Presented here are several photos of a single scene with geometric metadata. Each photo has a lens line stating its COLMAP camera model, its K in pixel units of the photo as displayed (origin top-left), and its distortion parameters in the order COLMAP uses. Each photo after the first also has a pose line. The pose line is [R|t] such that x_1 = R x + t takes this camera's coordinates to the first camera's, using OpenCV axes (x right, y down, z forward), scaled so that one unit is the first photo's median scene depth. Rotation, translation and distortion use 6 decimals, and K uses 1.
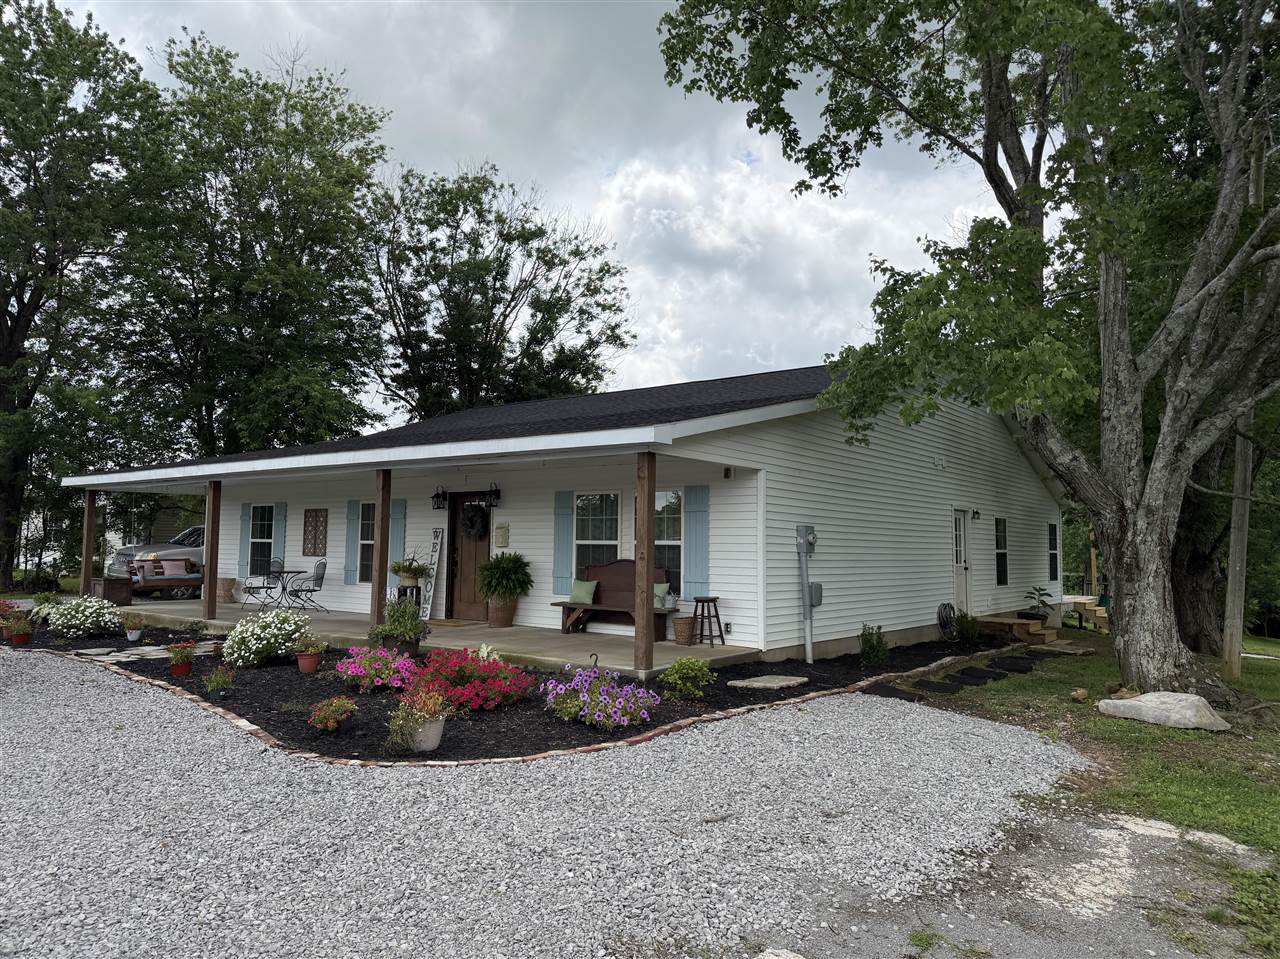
lens RADIAL K [[897.4, 0, 640.0], [0, 897.4, 479.5], [0, 0, 1]] dist [0.148040, -0.288203]
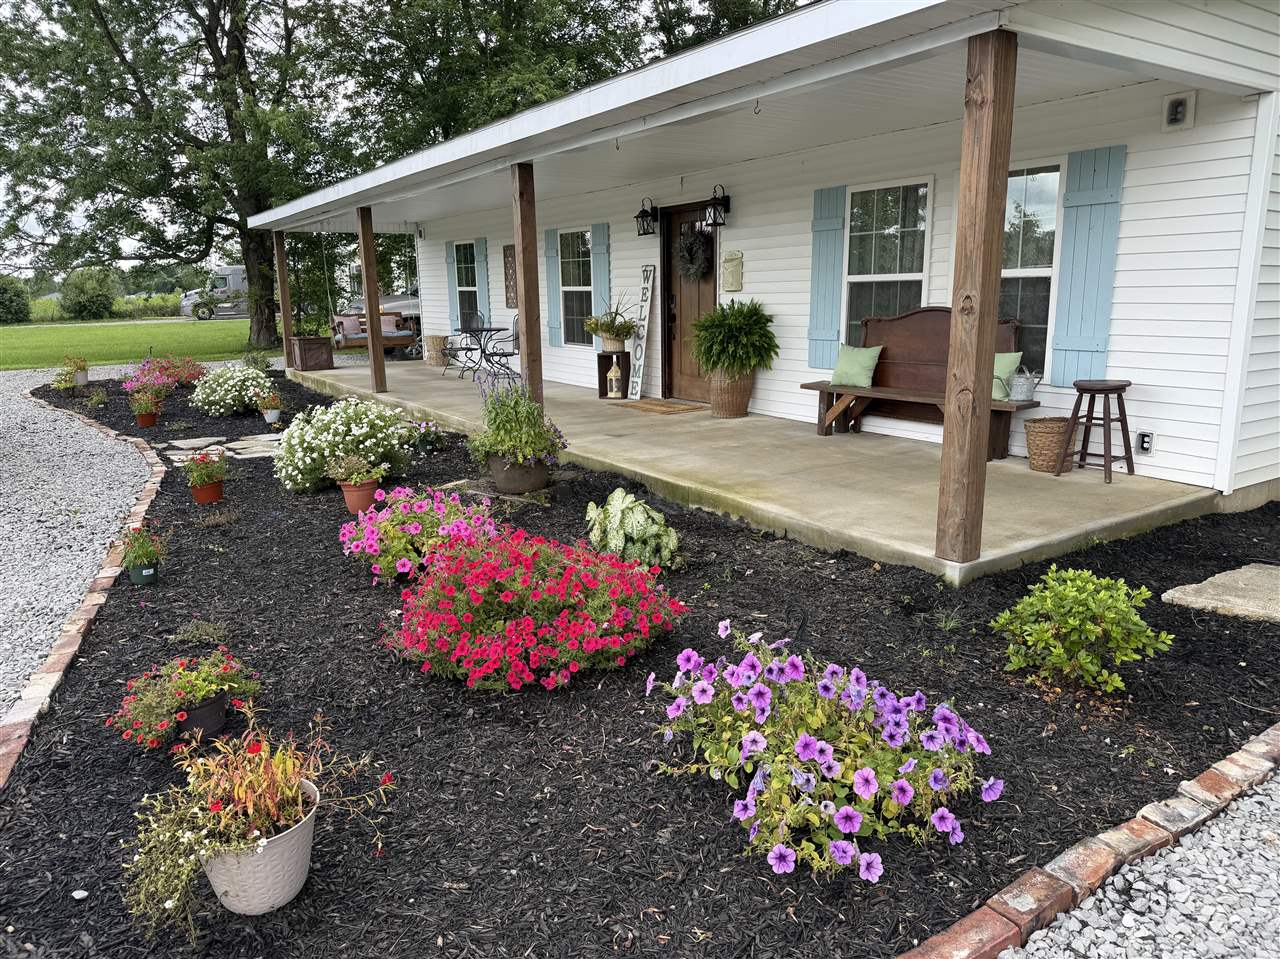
lens RADIAL K [[897.4, 0, 640.0], [0, 897.4, 479.5], [0, 0, 1]] dist [0.148040, -0.288203]
pose [[0.942877, 0.042877, -0.330369, 0.002004], [0.049999, 0.962237, 0.267582, 0.031936], [0.329367, -0.268815, 0.905128, 0.405059]]
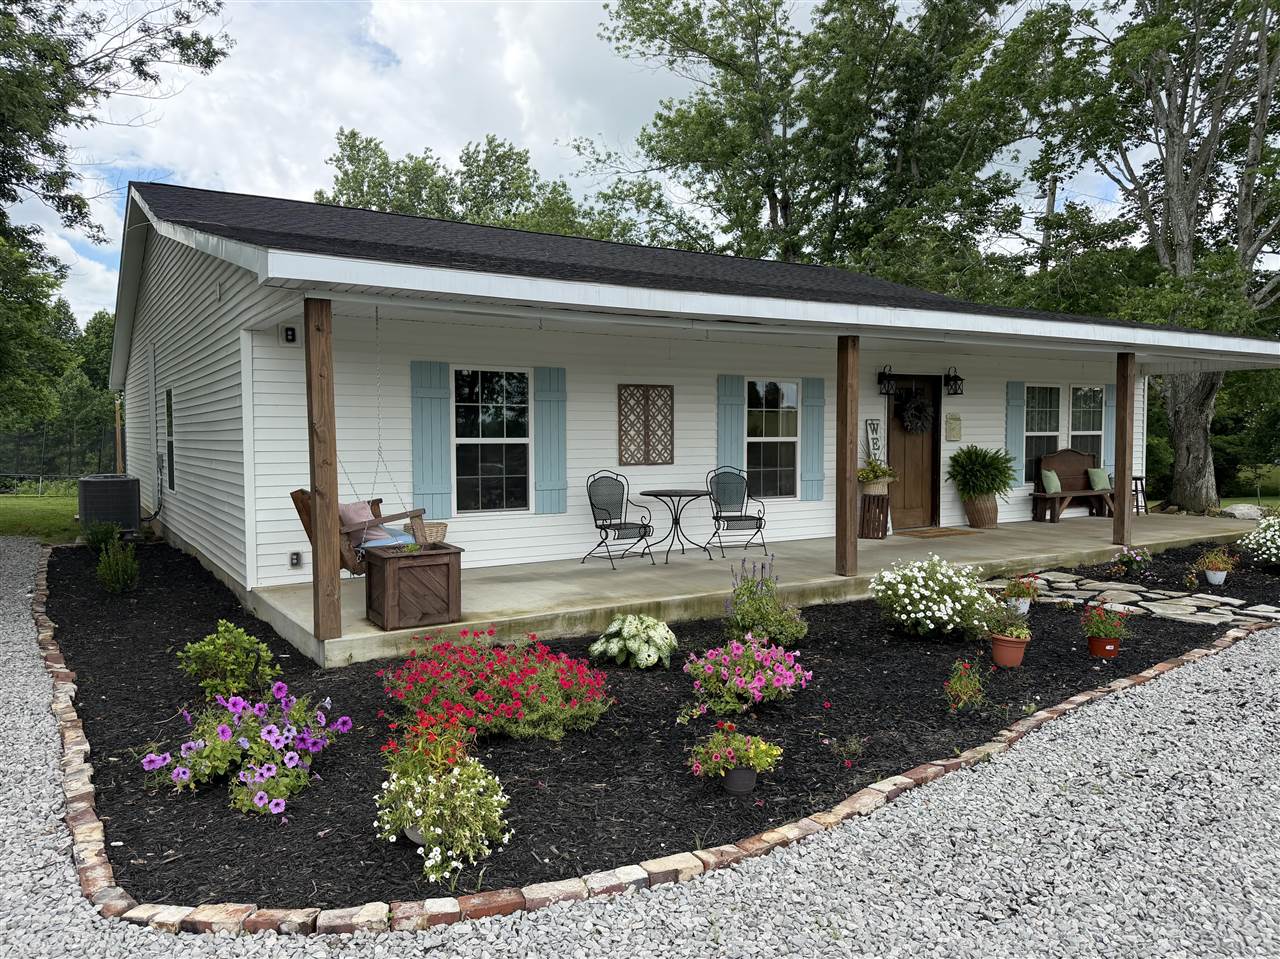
lens RADIAL K [[965.7, 0, 640.0], [0, 965.7, 479.5], [0, 0, 1]] dist [0.008112, 0.001850]
pose [[0.348248, -0.059377, 0.935520, -1.280447], [-0.055446, 0.994940, 0.083789, 0.055783], [-0.935761, -0.081050, 0.343193, 1.068280]]
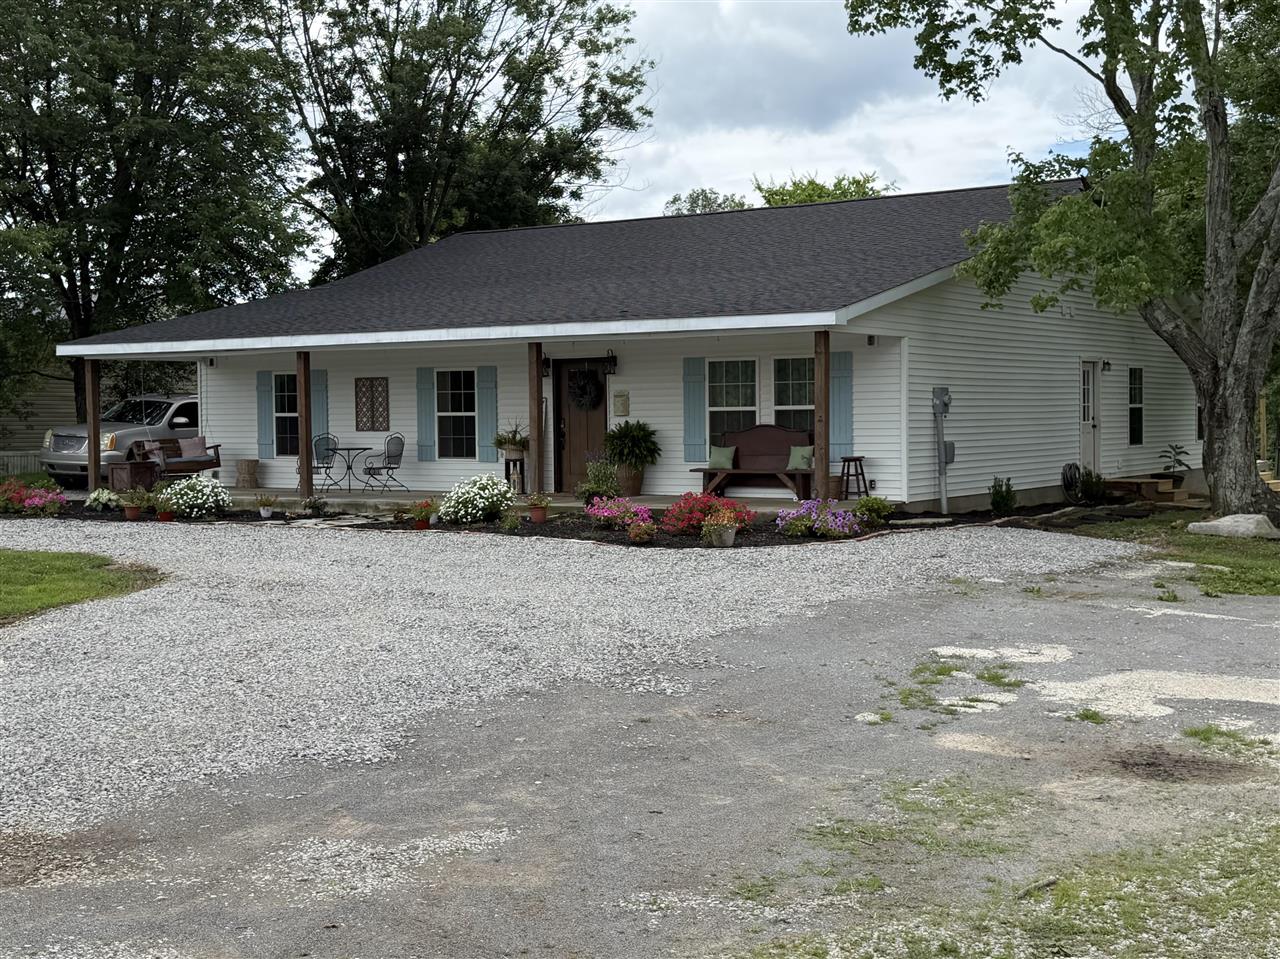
lens RADIAL K [[1736.1, 0, 639.4], [0, 1736.1, 505.8], [0, 0, 1]] dist [0.108914, 0.001419]
pose [[0.996919, -0.028758, 0.072973, -0.304335], [0.019280, 0.991662, 0.127416, -0.073984], [-0.076029, -0.125617, 0.989161, -0.953271]]
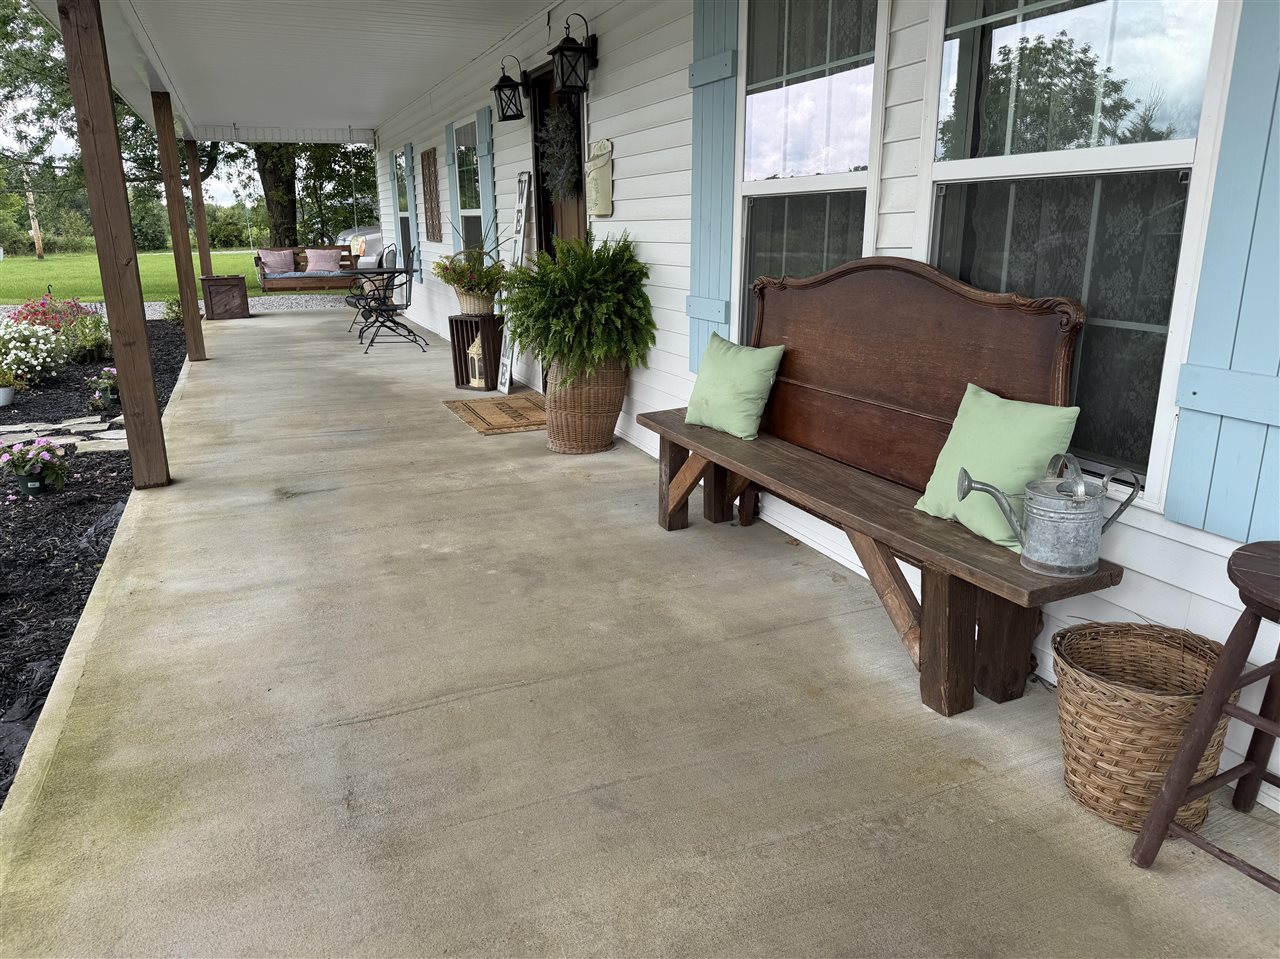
lens RADIAL K [[901.1, 0, 640.0], [0, 901.1, 479.5], [0, 0, 1]] dist [0.031200, -0.030396]
pose [[0.869761, 0.118698, -0.478984, 0.041922], [0.050074, 0.944401, 0.324961, 0.064707], [0.490925, -0.306623, 0.815460, 0.770838]]
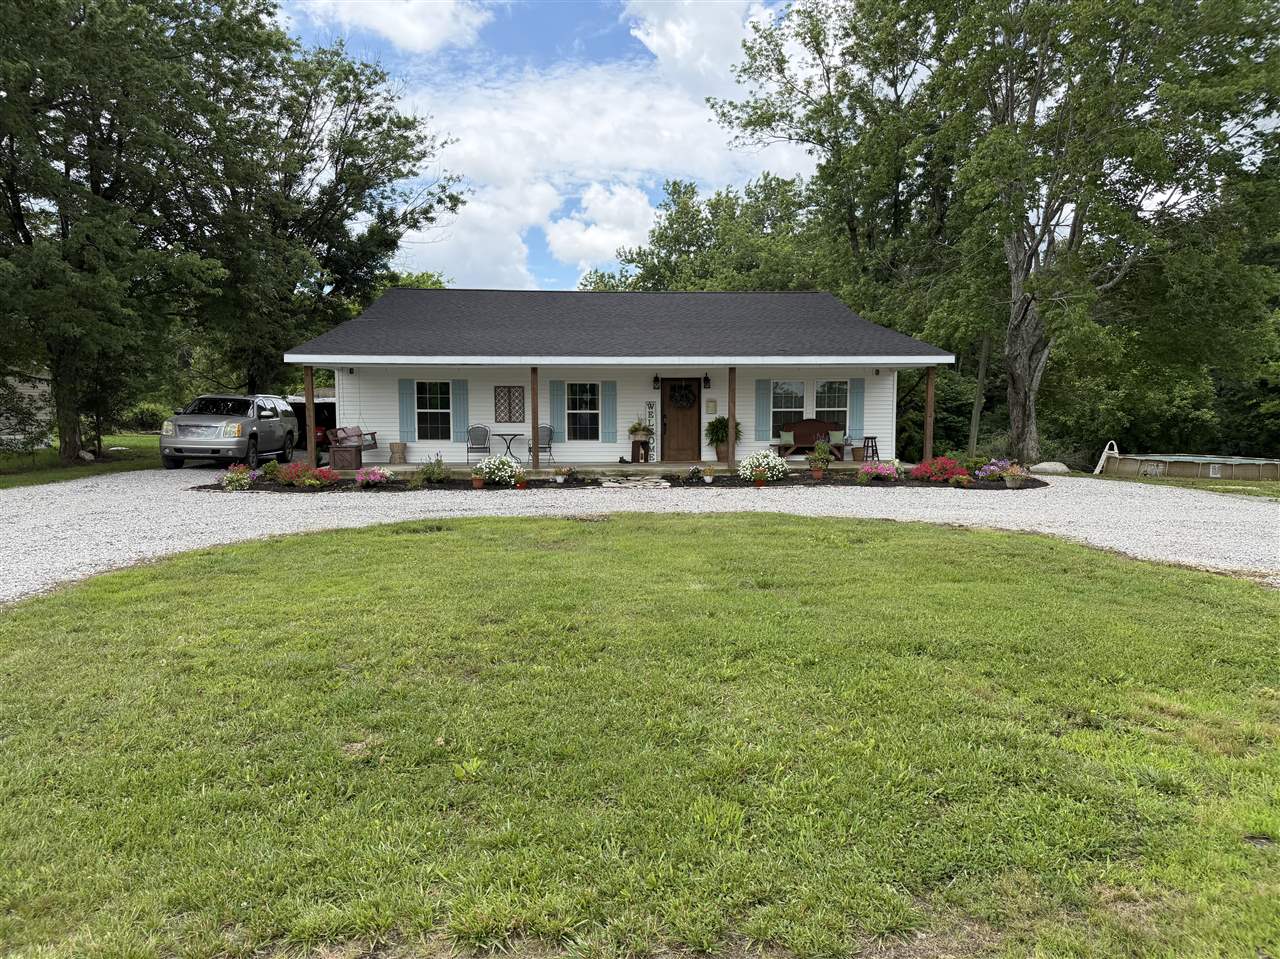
lens RADIAL K [[897.4, 0, 640.0], [0, 897.4, 479.5], [0, 0, 1]] dist [0.148040, -0.288203]
pose [[0.752395, -0.066578, 0.655339, -1.451579], [-0.036226, 0.989191, 0.142087, -0.035037], [-0.657715, -0.130646, 0.741851, -0.129387]]
